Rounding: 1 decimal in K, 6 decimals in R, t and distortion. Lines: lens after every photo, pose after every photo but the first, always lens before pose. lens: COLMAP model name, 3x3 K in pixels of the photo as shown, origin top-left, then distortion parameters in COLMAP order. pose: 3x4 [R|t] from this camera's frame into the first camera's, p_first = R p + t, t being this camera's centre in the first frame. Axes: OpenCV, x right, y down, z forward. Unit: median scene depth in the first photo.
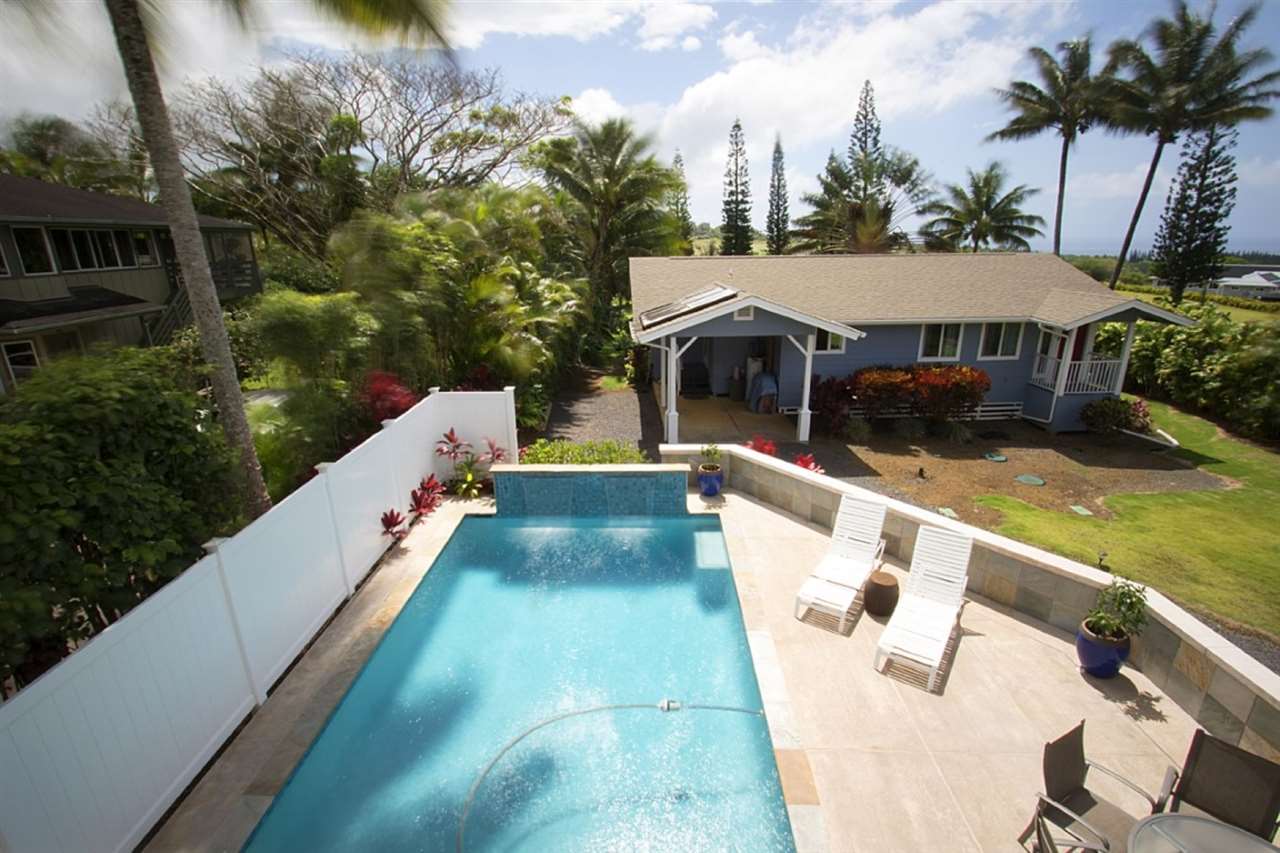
lens RADIAL K [[598.0, 0, 640.0], [0, 598.0, 426.5], [0, 0, 1]] dist [-0.000954, 0.000085]
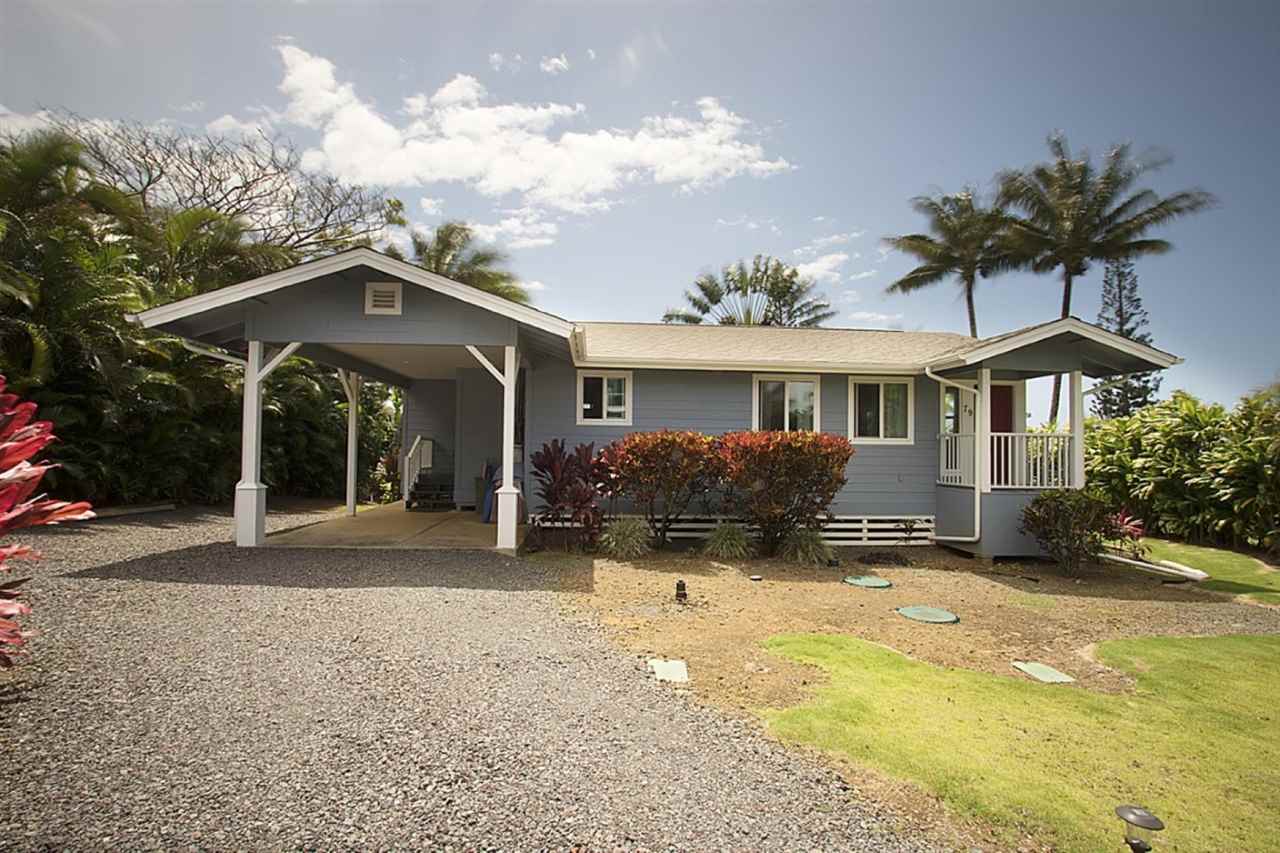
lens RADIAL K [[589.9, 0, 629.0], [0, 589.9, 439.0], [0, 0, 1]] dist [-0.011001, 0.000329]
pose [[0.999587, 0.022334, 0.018086, 0.209549], [-0.015343, 0.946870, -0.321249, 0.054873], [-0.024300, 0.320839, 0.946822, 0.273548]]
